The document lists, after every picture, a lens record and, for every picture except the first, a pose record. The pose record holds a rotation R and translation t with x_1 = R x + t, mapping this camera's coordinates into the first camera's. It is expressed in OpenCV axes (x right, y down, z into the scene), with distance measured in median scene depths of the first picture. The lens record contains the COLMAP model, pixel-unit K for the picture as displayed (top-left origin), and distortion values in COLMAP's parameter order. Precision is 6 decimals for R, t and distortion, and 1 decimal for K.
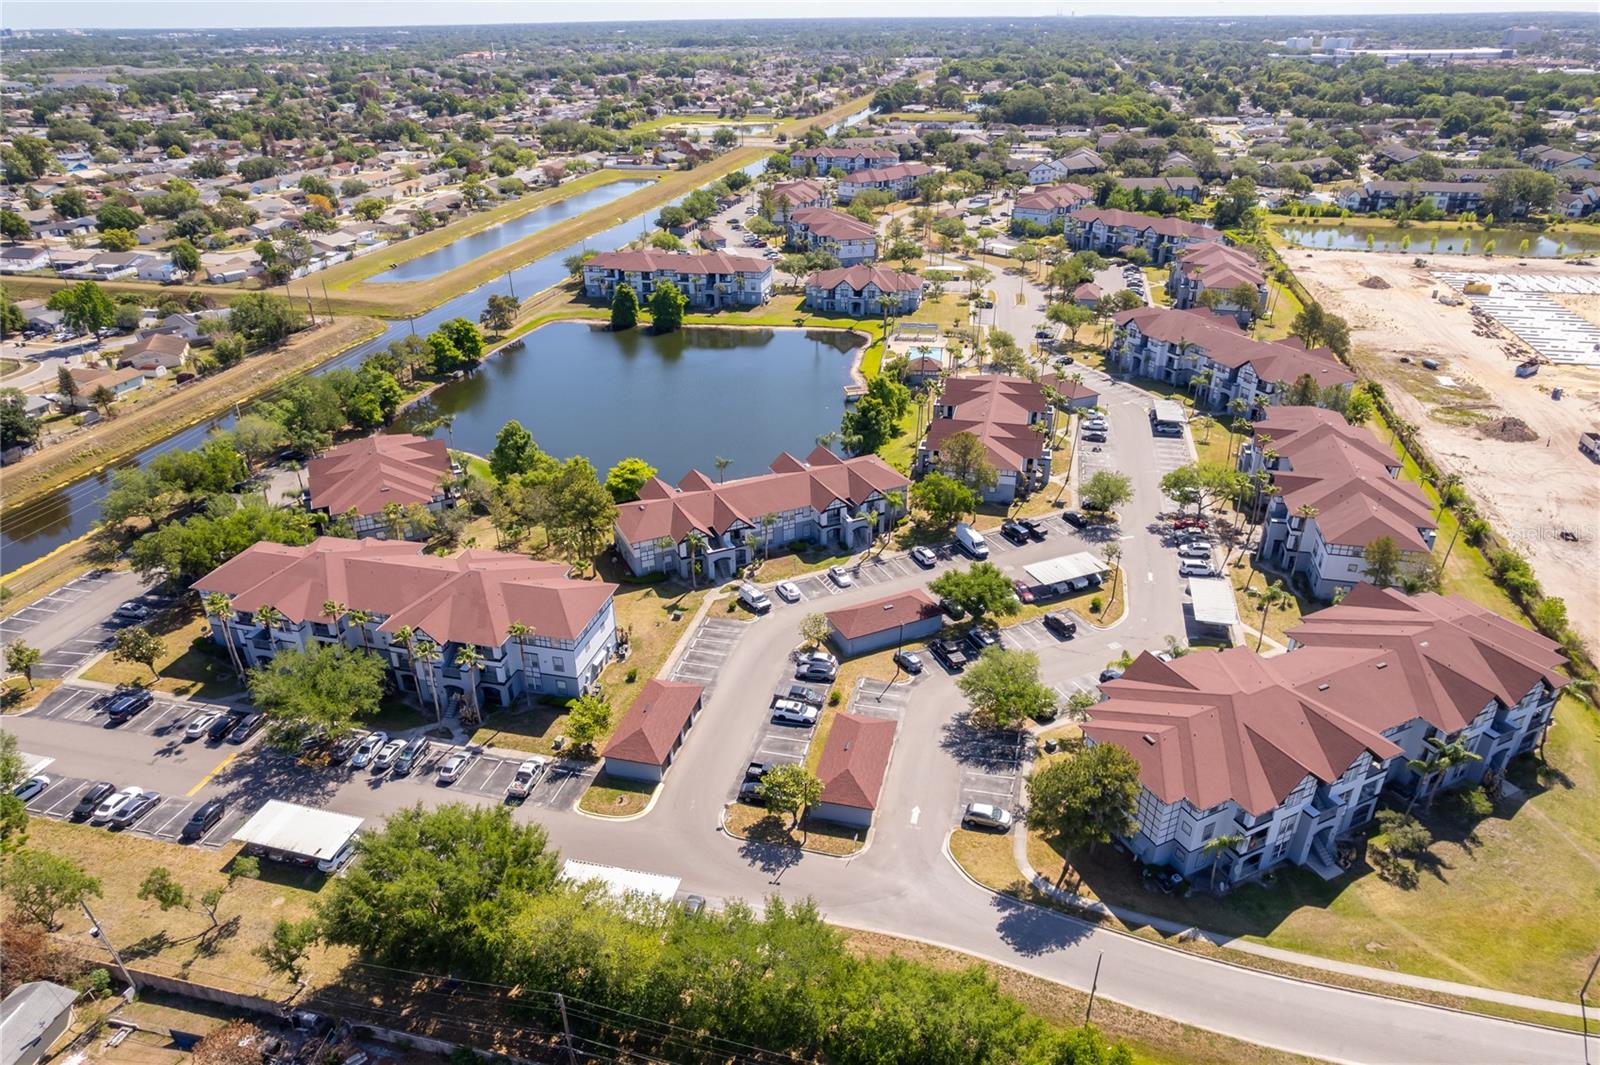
lens RADIAL K [[1030.6, 0, 800.0], [0, 1030.6, 532.5], [0, 0, 1]] dist [-0.089460, 0.085500]
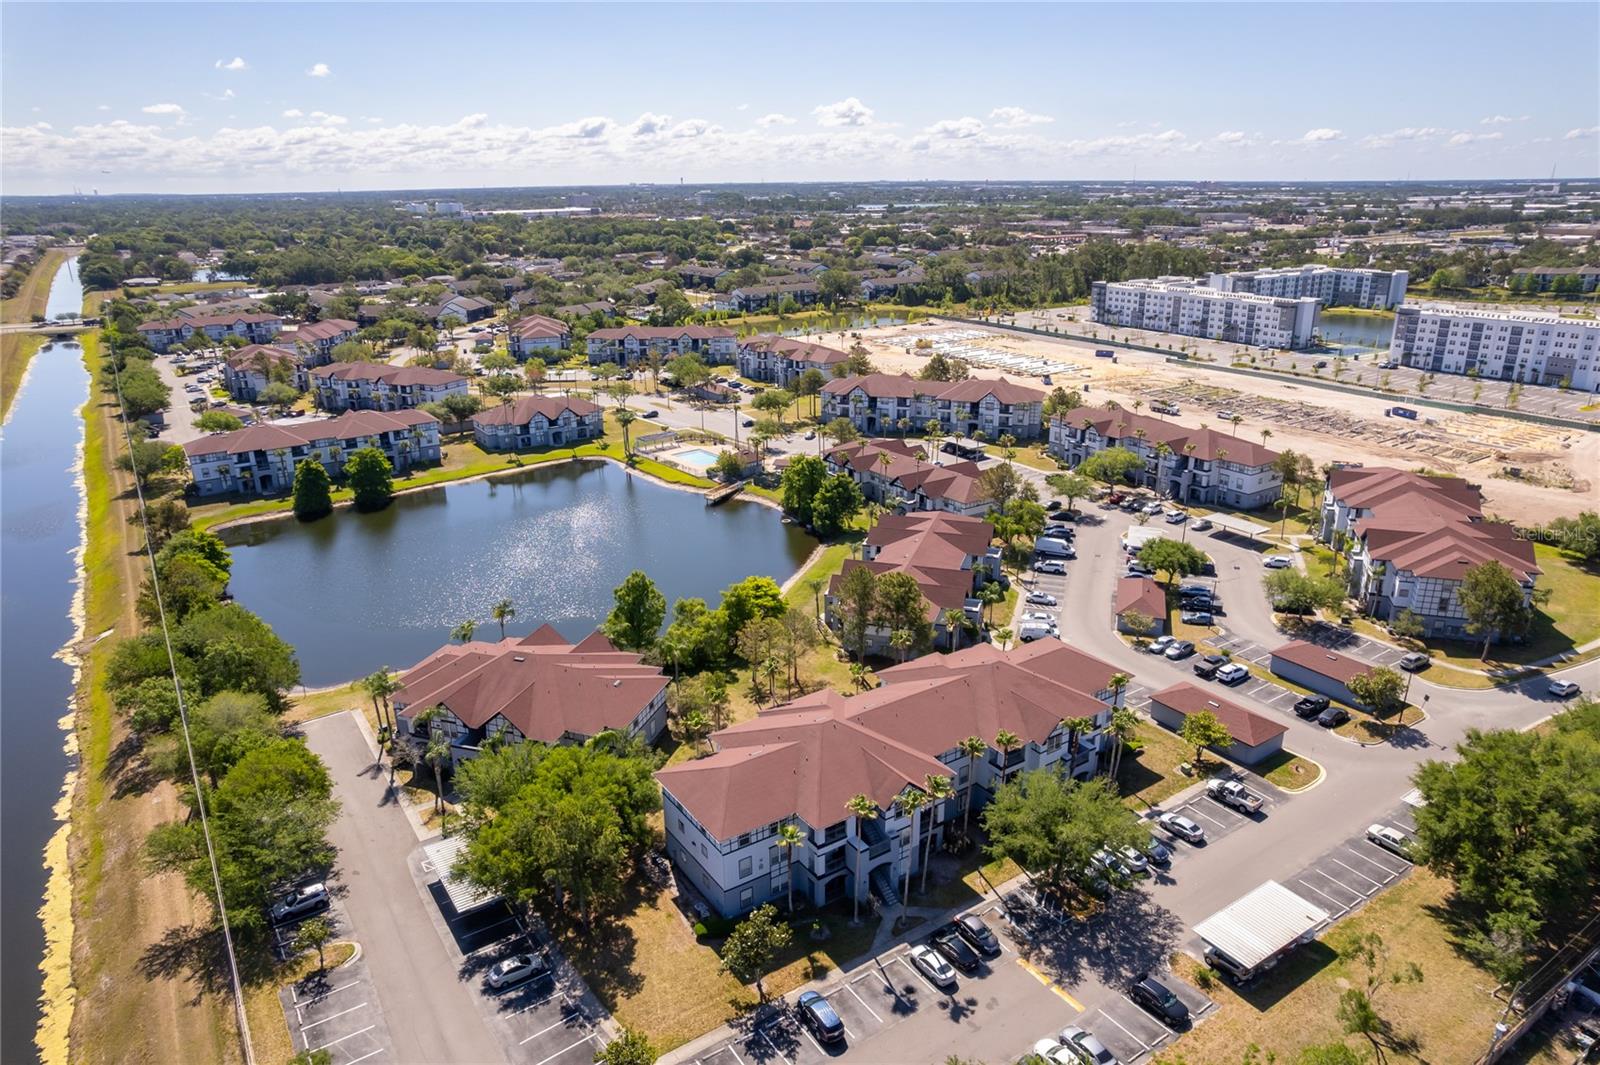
lens RADIAL K [[1030.6, 0, 800.0], [0, 1030.6, 532.5], [0, 0, 1]] dist [-0.089460, 0.085500]
pose [[0.673840, -0.237424, 0.699693, -0.689927], [0.339545, 0.940557, -0.007843, -0.079838], [-0.656239, 0.242862, 0.714401, 0.299798]]
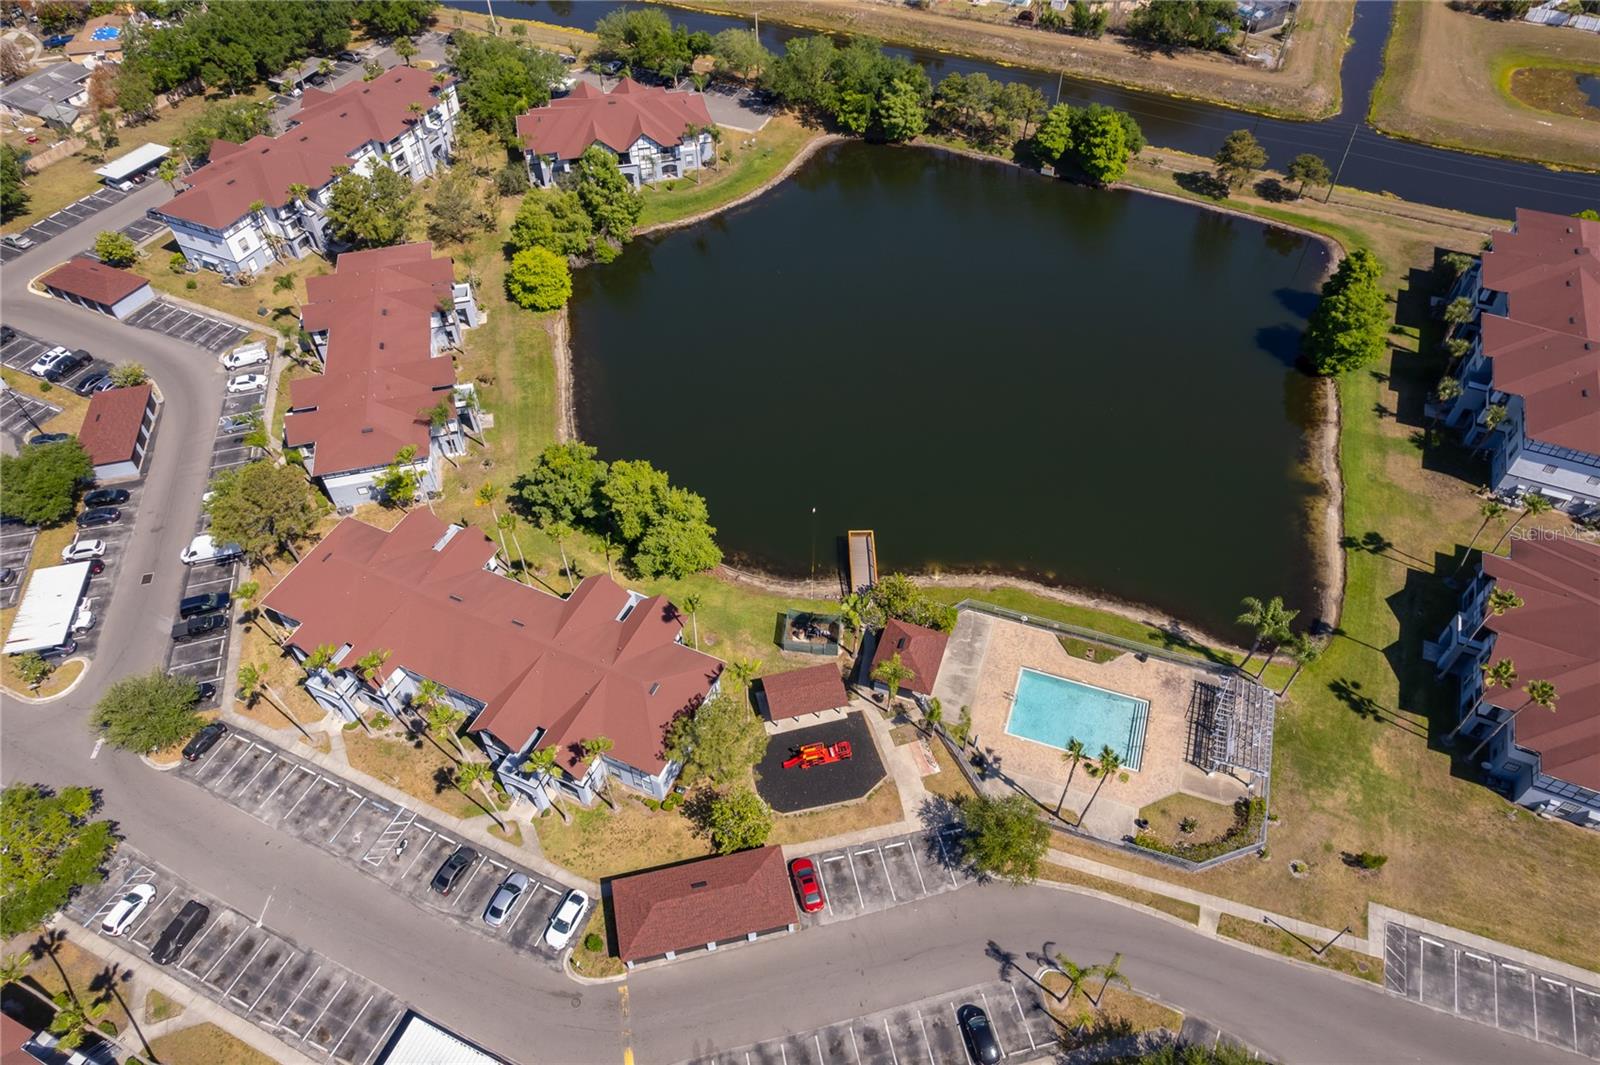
lens RADIAL K [[1030.6, 0, 800.0], [0, 1030.6, 532.5], [0, 0, 1]] dist [-0.089460, 0.085500]
pose [[-0.192427, 0.733448, -0.651940, 0.459678], [-0.440035, 0.529326, 0.725385, -0.592279], [0.877121, 0.426460, 0.220886, 1.005827]]
